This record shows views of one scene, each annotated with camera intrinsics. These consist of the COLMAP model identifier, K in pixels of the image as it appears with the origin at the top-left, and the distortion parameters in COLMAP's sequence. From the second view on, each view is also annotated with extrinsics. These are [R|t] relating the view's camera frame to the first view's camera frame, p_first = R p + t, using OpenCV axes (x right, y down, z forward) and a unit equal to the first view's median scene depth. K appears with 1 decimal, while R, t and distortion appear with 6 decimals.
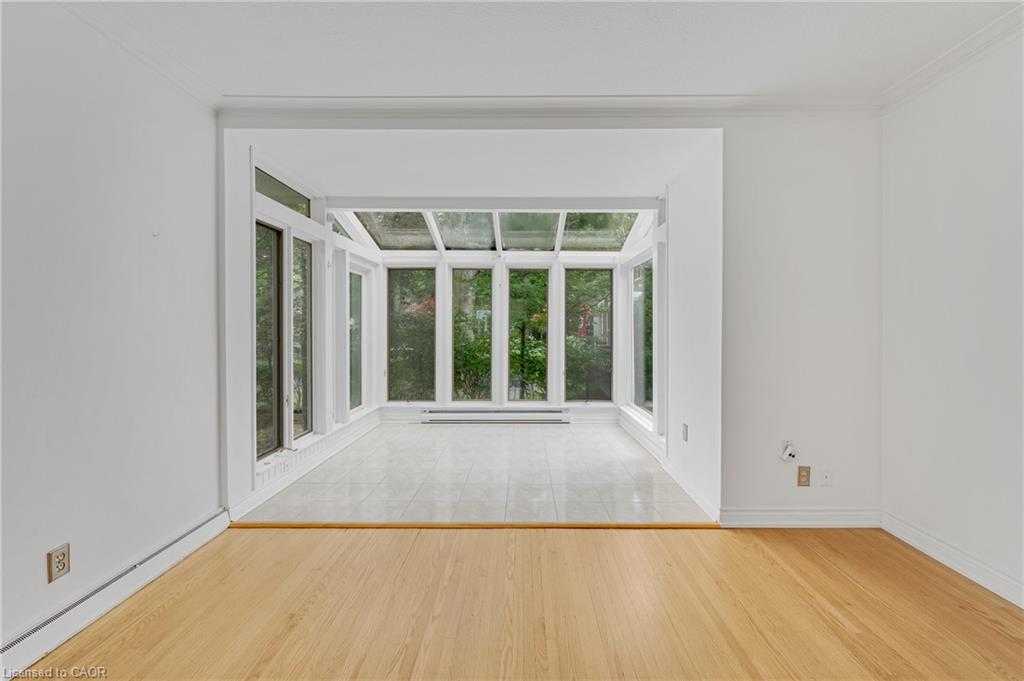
lens RADIAL K [[425.7, 0, 520.8], [0, 425.7, 332.8], [0, 0, 1]] dist [0.010533, -0.000049]
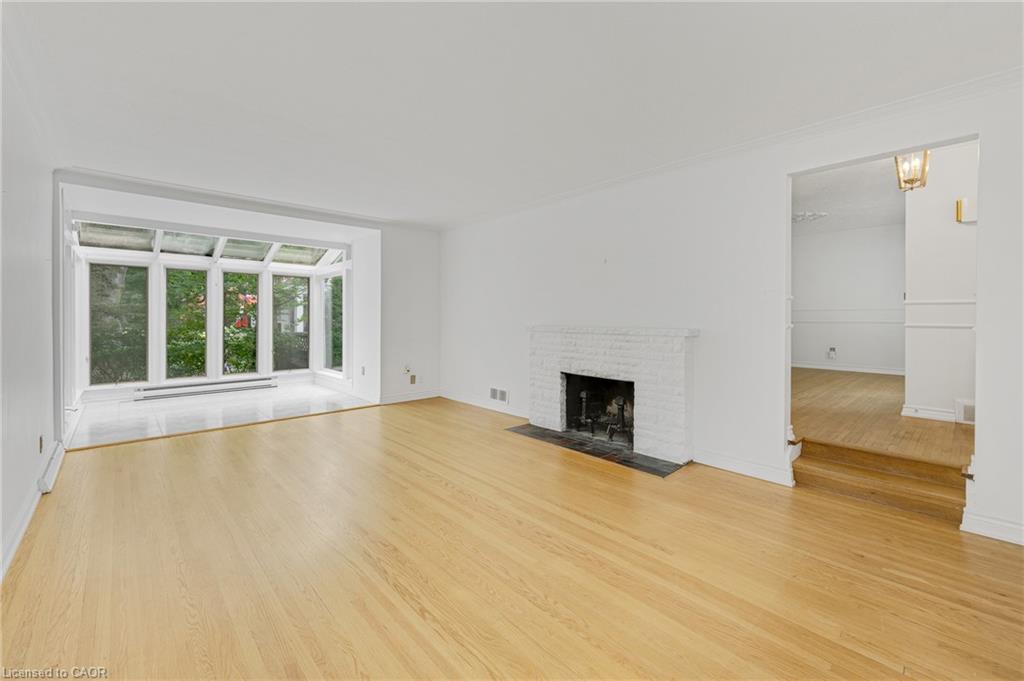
lens RADIAL K [[426.6, 0, 512.6], [0, 426.6, 314.0], [0, 0, 1]] dist [0.001118, 0.000057]
pose [[0.736025, 0.006716, 0.676921, -0.261468], [0.008893, 0.999769, -0.019589, 0.009144], [-0.676895, 0.020438, 0.735795, -0.544571]]
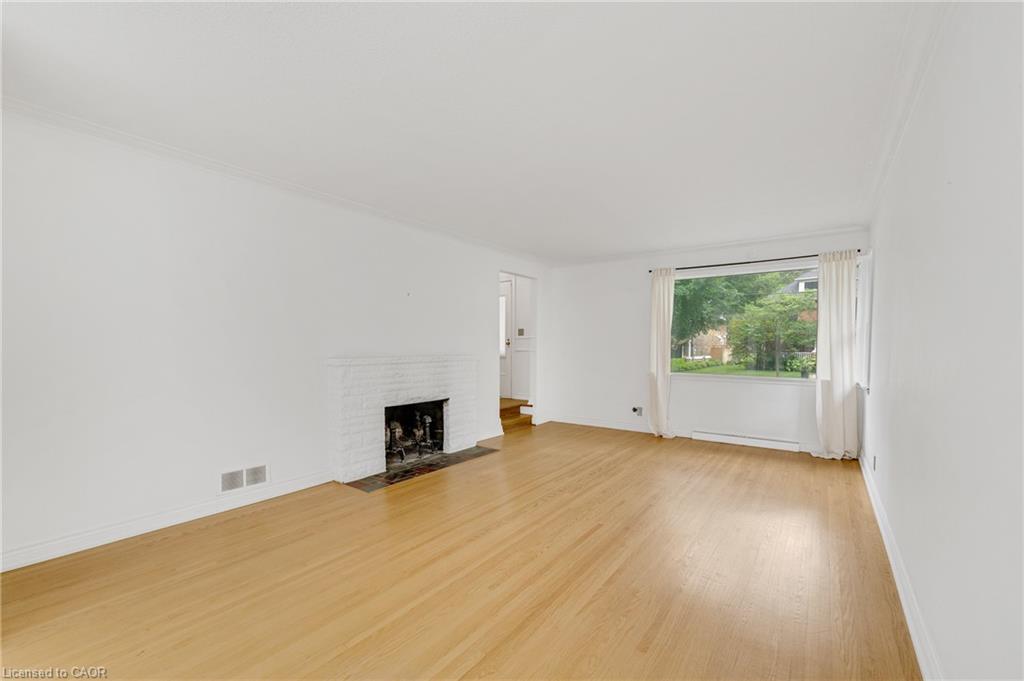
lens RADIAL K [[444.9, 0, 512.0], [0, 444.9, 340.5], [0, 0, 1]] dist [-0.000424, -0.000044]
pose [[-0.812896, -0.001207, 0.582408, -0.285113], [0.006918, 0.999907, 0.011727, -0.021419], [-0.582368, 0.013562, -0.812812, 0.509728]]
